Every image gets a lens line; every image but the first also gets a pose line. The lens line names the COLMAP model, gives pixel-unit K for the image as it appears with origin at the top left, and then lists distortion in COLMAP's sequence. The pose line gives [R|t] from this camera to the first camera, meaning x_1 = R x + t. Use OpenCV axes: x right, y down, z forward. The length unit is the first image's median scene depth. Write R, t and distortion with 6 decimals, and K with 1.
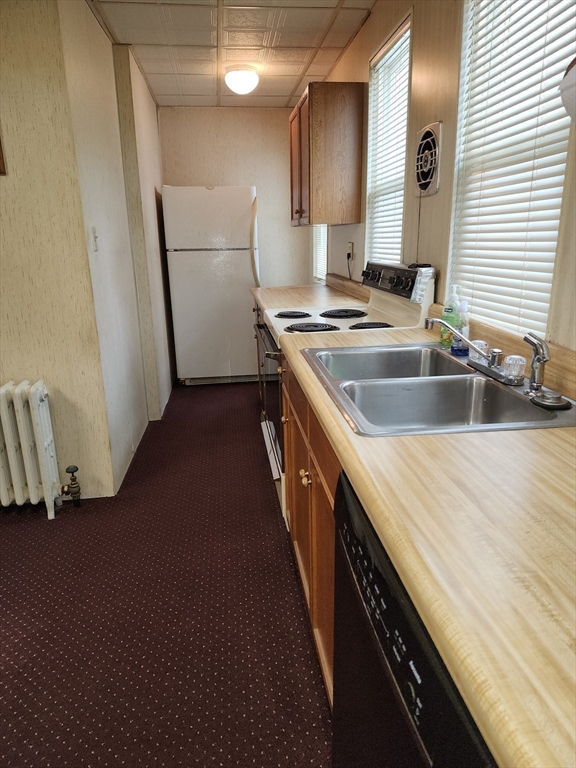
lens RADIAL K [[534.0, 0, 288.0], [0, 534.0, 384.0], [0, 0, 1]] dist [0.008442, 0.000914]
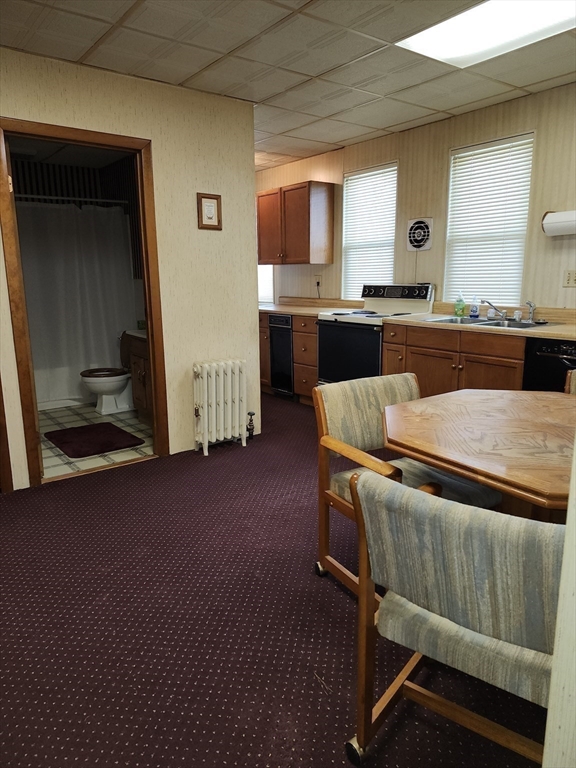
lens RADIAL K [[534.0, 0, 288.0], [0, 534.0, 384.0], [0, 0, 1]] dist [0.008442, 0.000914]
pose [[0.862397, -0.097415, 0.496772, -1.134425], [0.135476, 0.989929, -0.041065, 0.159847], [-0.487768, 0.102715, 0.866909, -0.450305]]
